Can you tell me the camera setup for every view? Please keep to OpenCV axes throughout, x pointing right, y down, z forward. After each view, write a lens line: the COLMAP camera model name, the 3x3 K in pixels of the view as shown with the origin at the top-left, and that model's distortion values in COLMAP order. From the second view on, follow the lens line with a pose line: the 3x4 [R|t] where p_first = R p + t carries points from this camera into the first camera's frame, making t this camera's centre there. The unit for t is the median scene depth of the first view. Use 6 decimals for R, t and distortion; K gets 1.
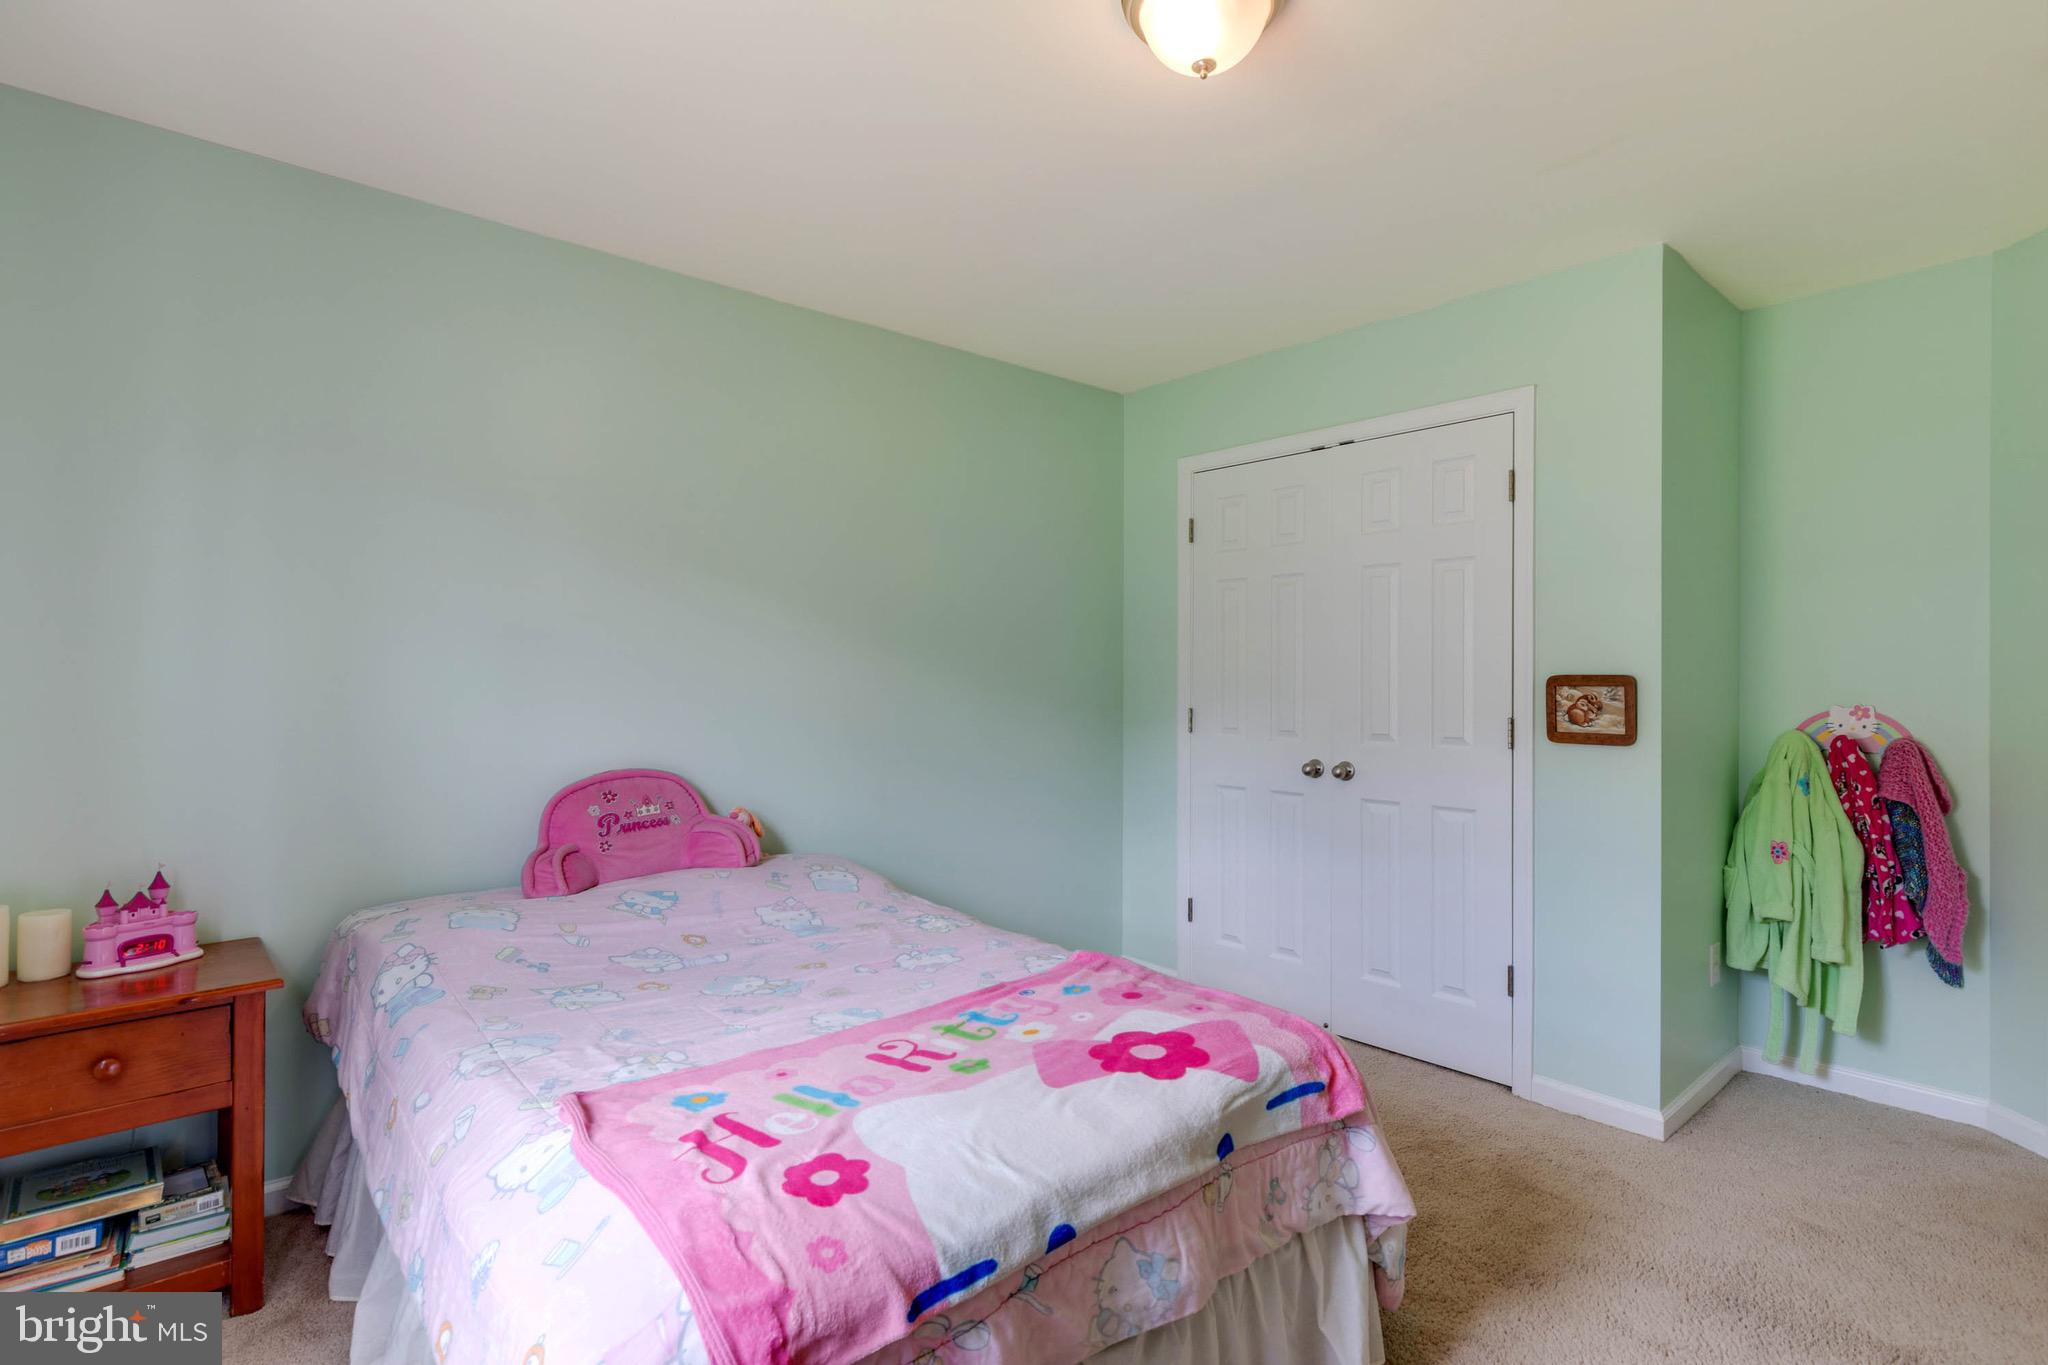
lens RADIAL K [[1018.1, 0, 1024.0], [0, 1018.1, 682.5], [0, 0, 1]] dist [0.000833, 0.000106]
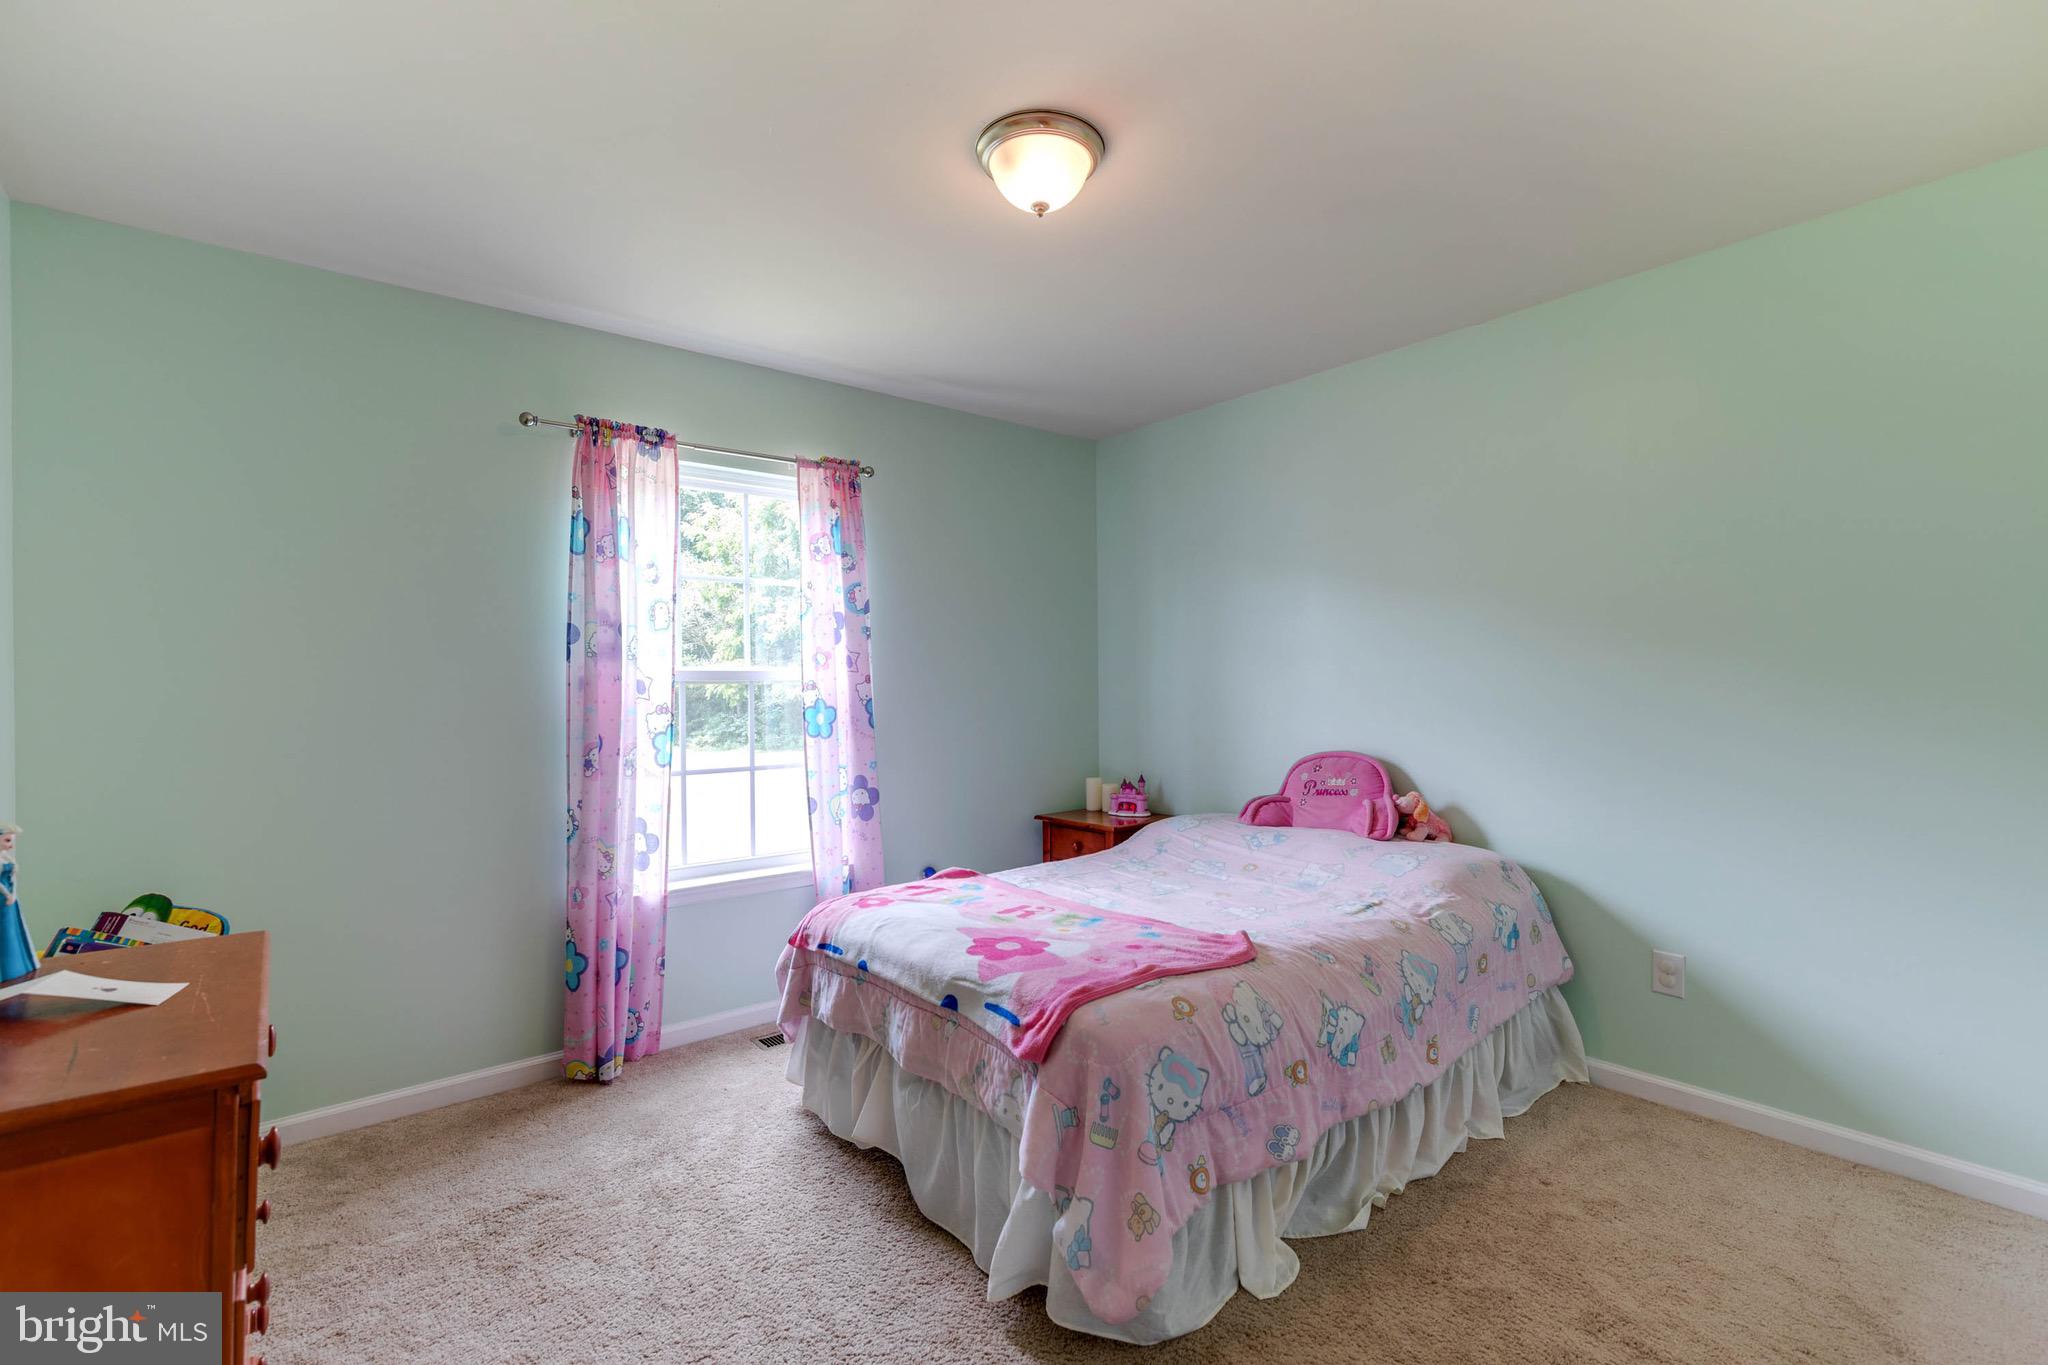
lens RADIAL K [[924.9, 0, 1034.7], [0, 924.9, 688.3], [0, 0, 1]] dist [0.016931, -0.000213]
pose [[-0.039780, 0.003574, -0.999202, 1.222216], [0.005772, 0.999978, 0.003347, -0.004660], [0.999192, -0.005635, -0.039800, 0.935805]]
